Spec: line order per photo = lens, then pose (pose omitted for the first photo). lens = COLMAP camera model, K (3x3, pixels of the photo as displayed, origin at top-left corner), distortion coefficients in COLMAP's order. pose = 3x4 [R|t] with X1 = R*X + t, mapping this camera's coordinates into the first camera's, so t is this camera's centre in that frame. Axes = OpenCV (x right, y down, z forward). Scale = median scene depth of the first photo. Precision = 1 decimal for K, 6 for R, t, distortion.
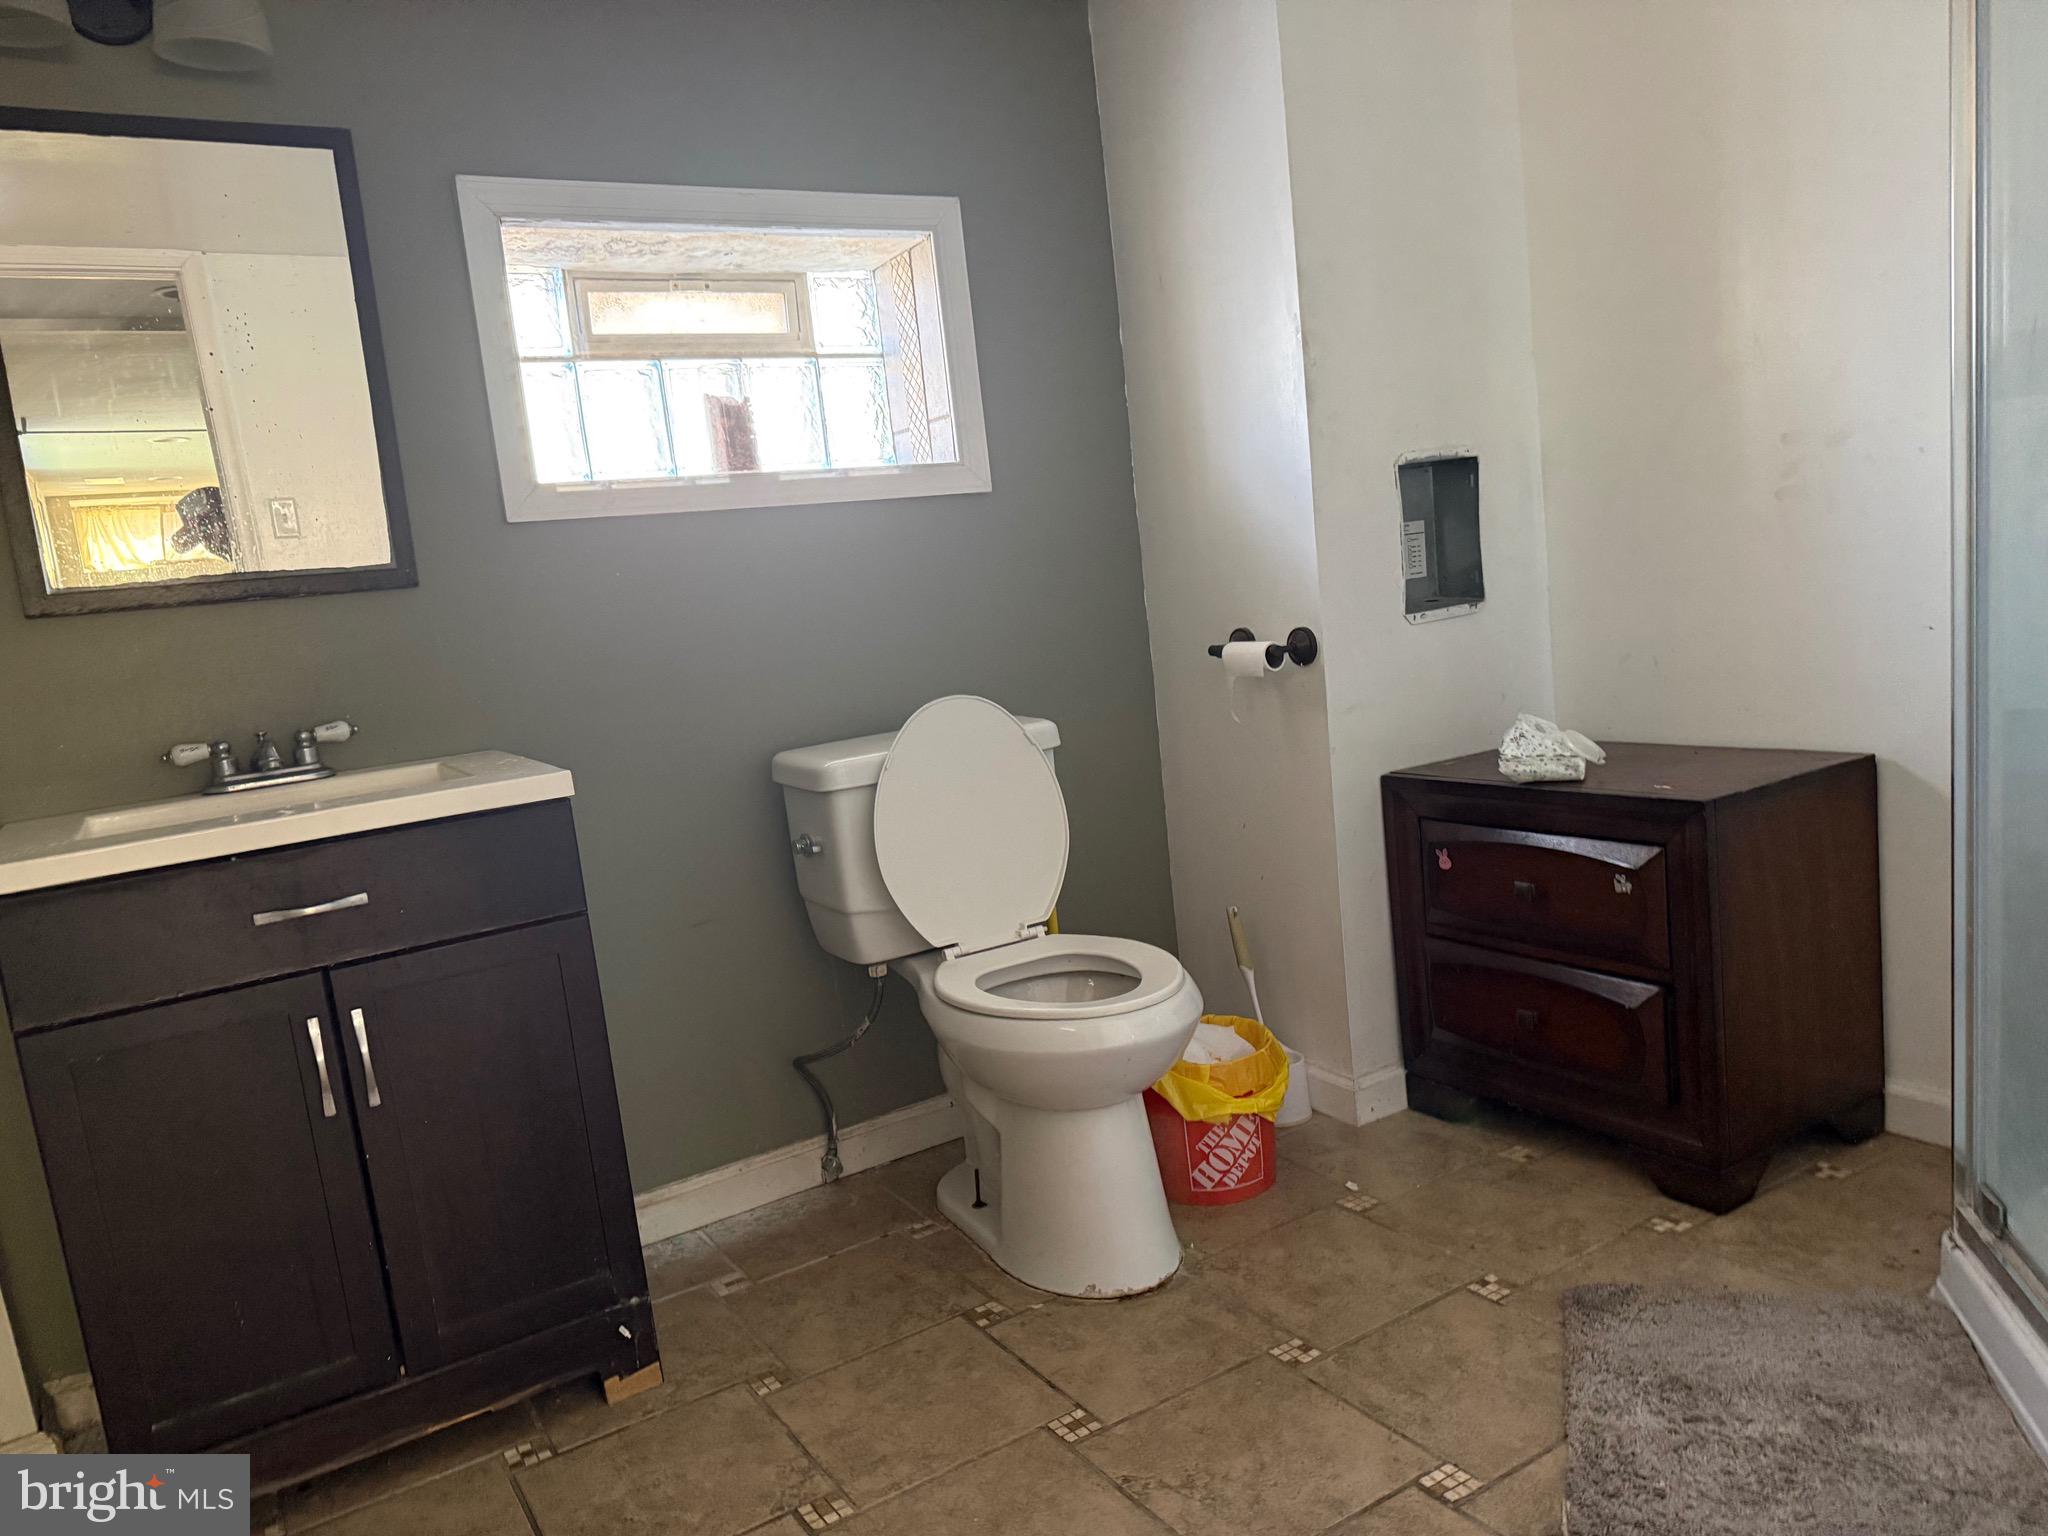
lens RADIAL K [[1432.8, 0, 1015.8], [0, 1432.8, 784.3], [0, 0, 1]] dist [0.148069, -0.250676]
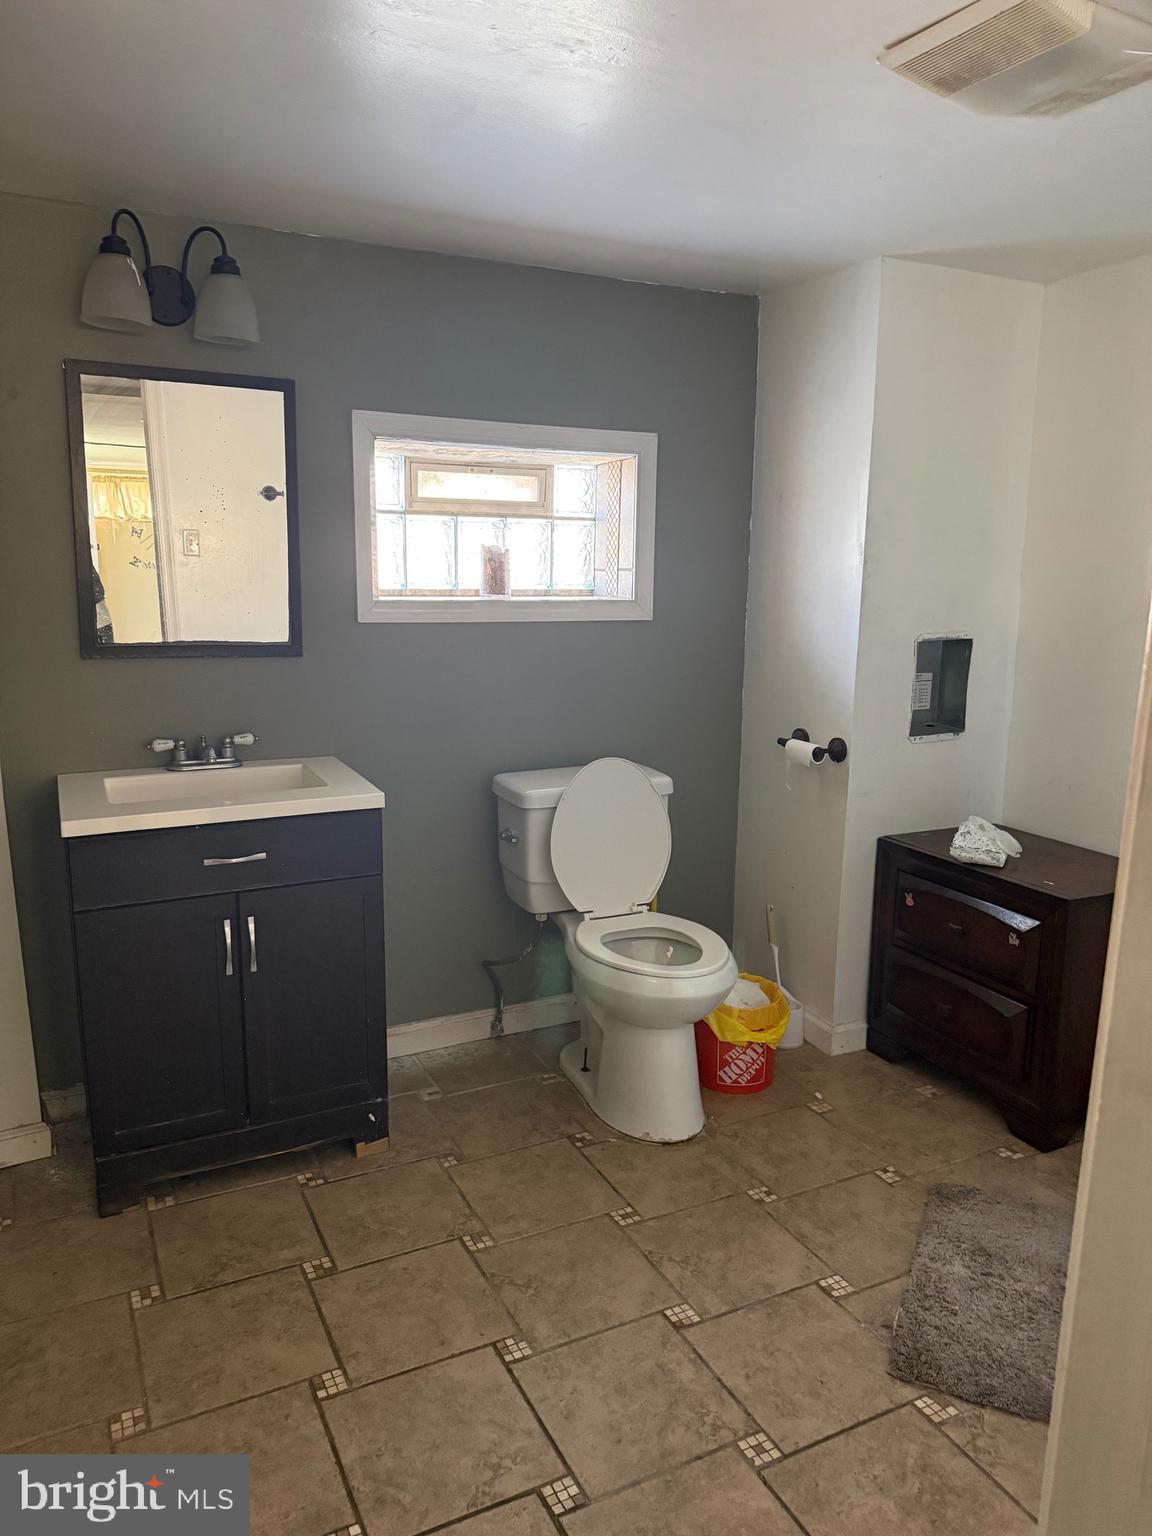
lens RADIAL K [[1051.6, 0, 566.2], [0, 1051.6, 775.0], [0, 0, 1]] dist [0.159449, -0.283977]
pose [[0.988434, 0.134161, -0.070699, -0.007046], [-0.130888, 0.990181, 0.049087, -0.102213], [0.076590, -0.039266, 0.996289, -0.192426]]
